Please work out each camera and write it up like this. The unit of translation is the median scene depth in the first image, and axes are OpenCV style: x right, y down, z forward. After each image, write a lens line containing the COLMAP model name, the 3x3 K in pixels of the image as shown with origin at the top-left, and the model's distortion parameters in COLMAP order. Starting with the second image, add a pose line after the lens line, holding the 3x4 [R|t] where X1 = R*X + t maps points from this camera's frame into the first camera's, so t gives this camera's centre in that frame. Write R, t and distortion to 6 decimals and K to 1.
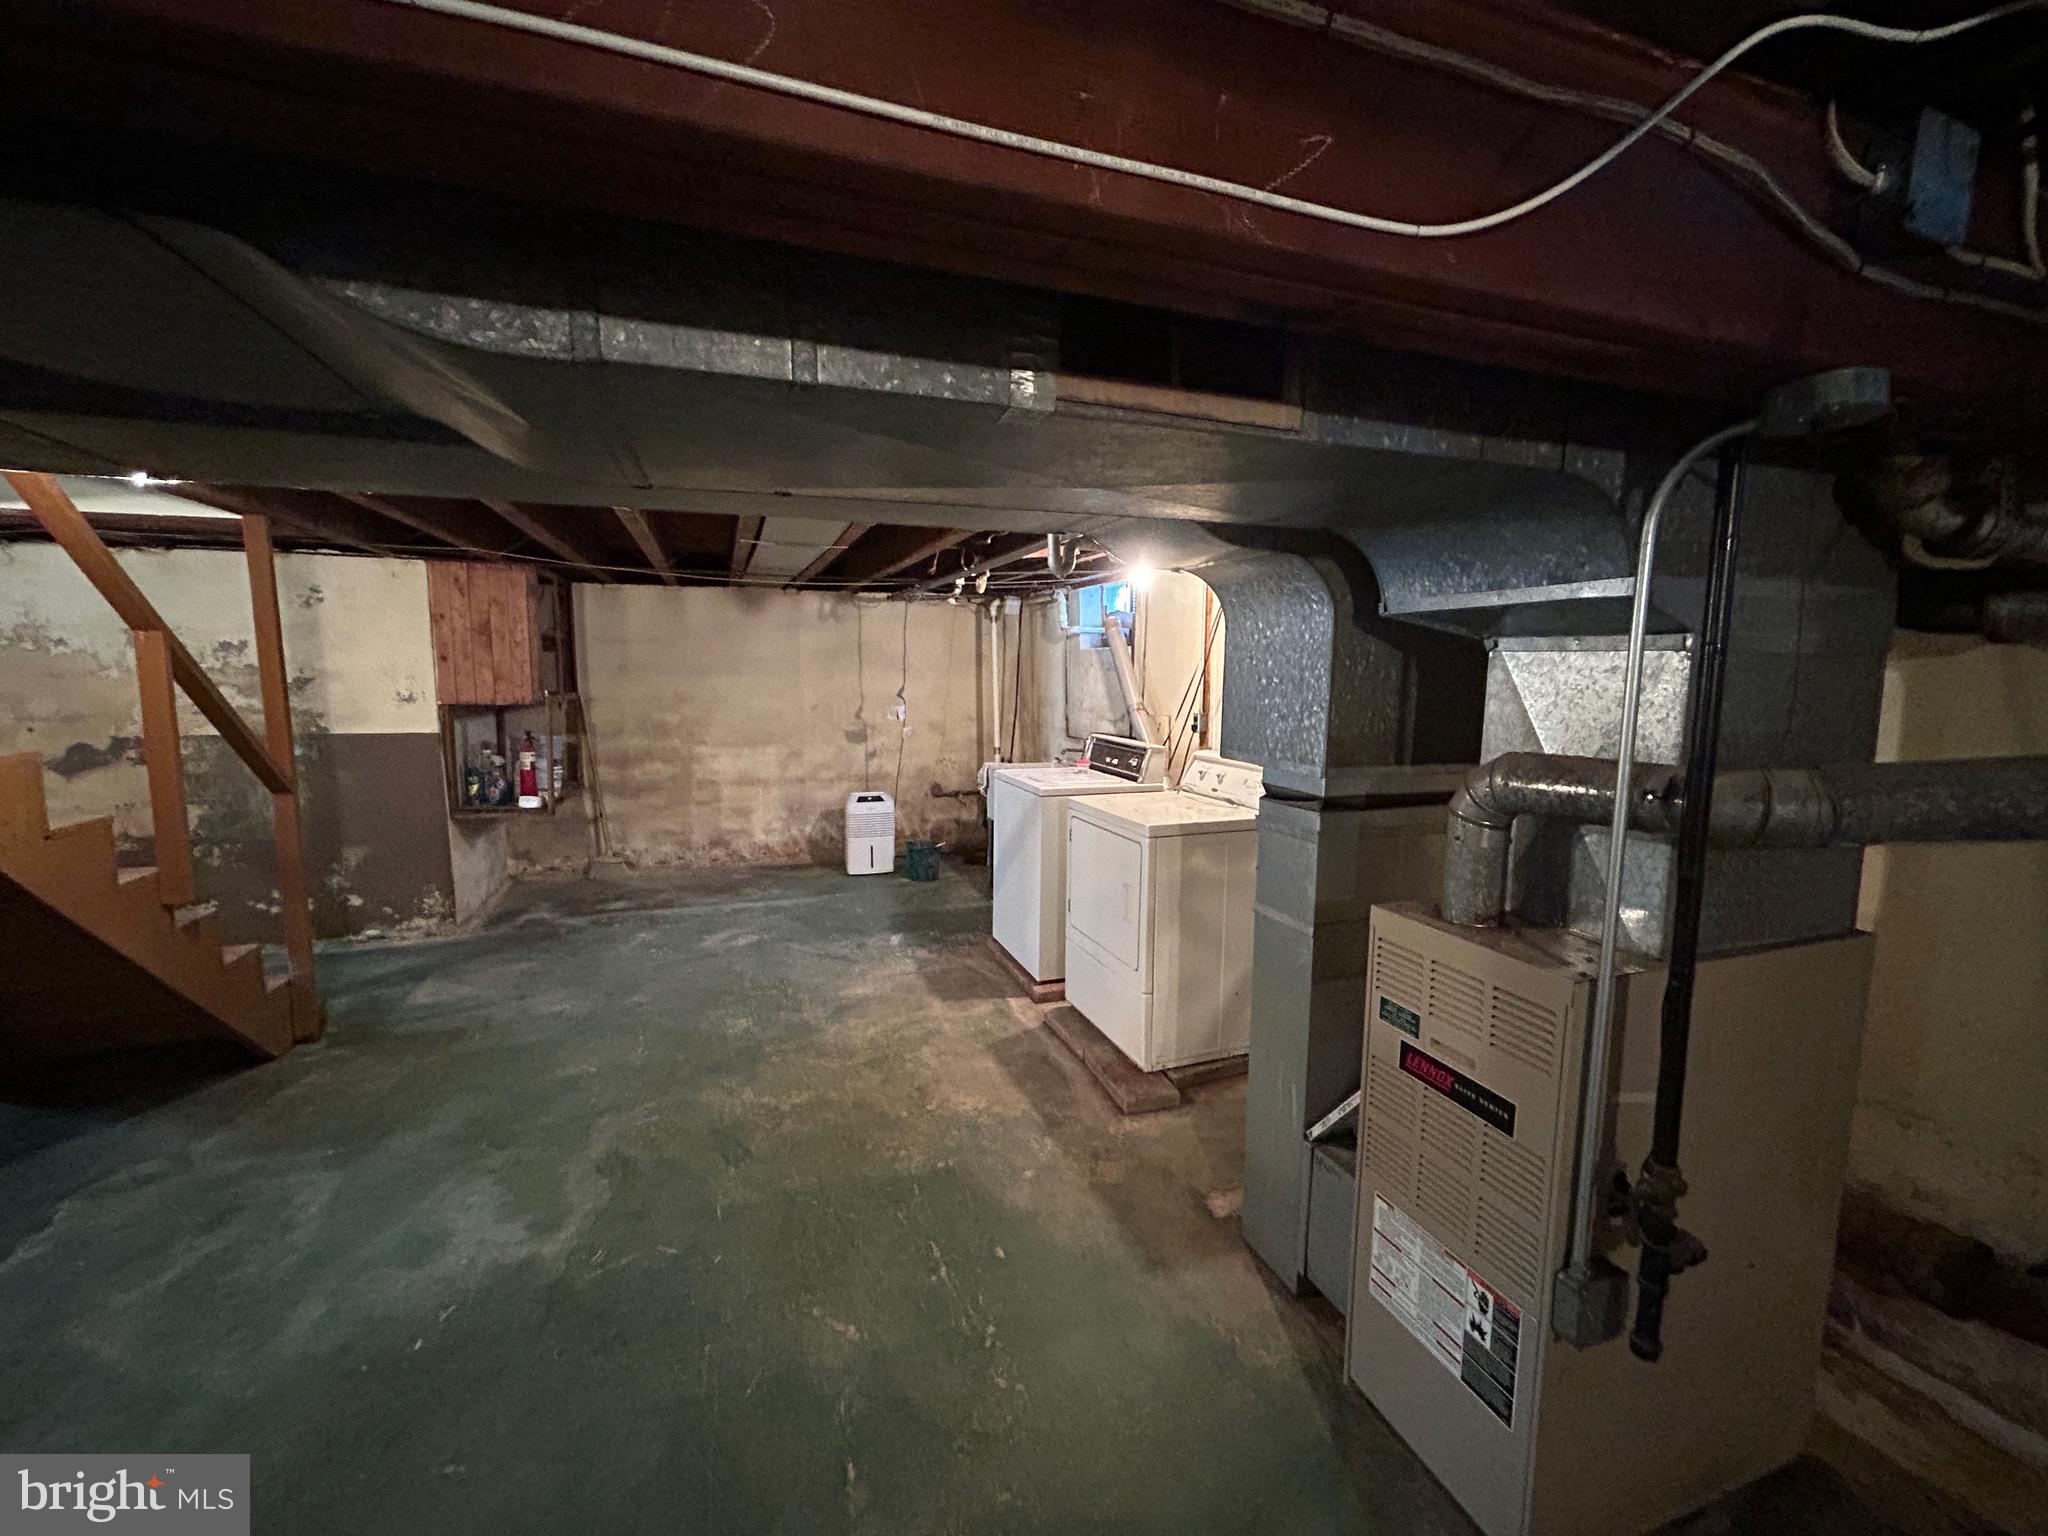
lens RADIAL K [[833.4, 0, 1016.4], [0, 833.4, 767.1], [0, 0, 1]] dist [0.004764, 0.001548]
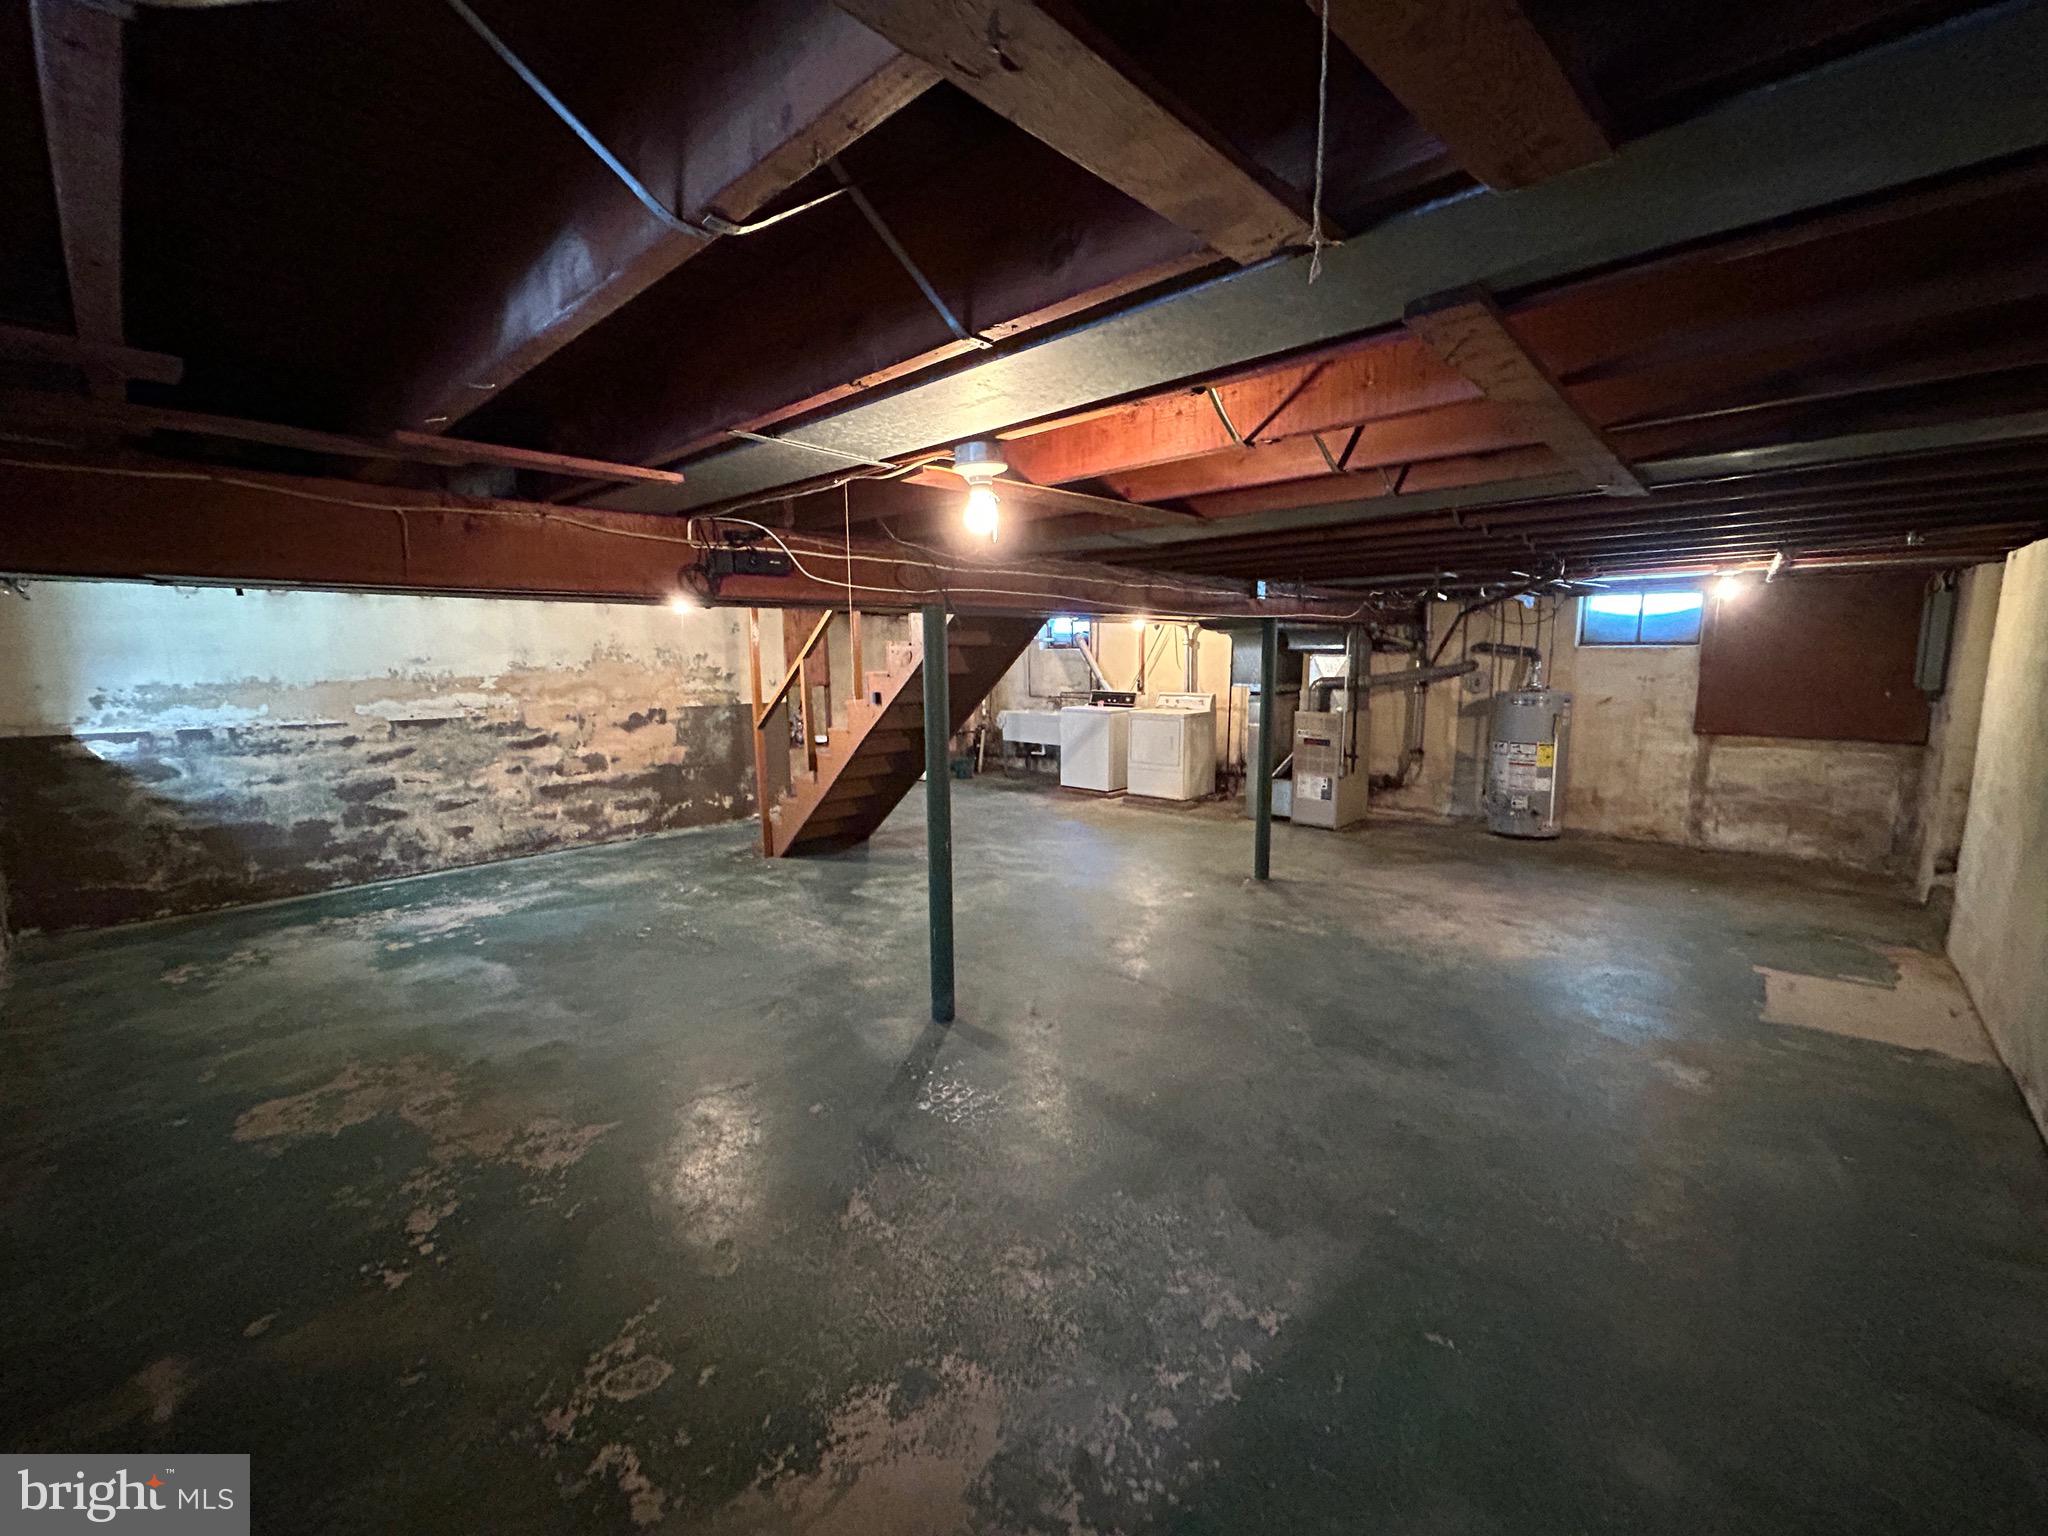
lens RADIAL K [[833.4, 0, 1024.0], [0, 833.4, 766.6], [0, 0, 1]] dist [0.004764, 0.001548]
pose [[0.880286, -0.075524, 0.468394, -1.240539], [0.068342, 0.997138, 0.032339, 0.085957], [-0.469496, 0.003544, 0.882928, -0.957647]]
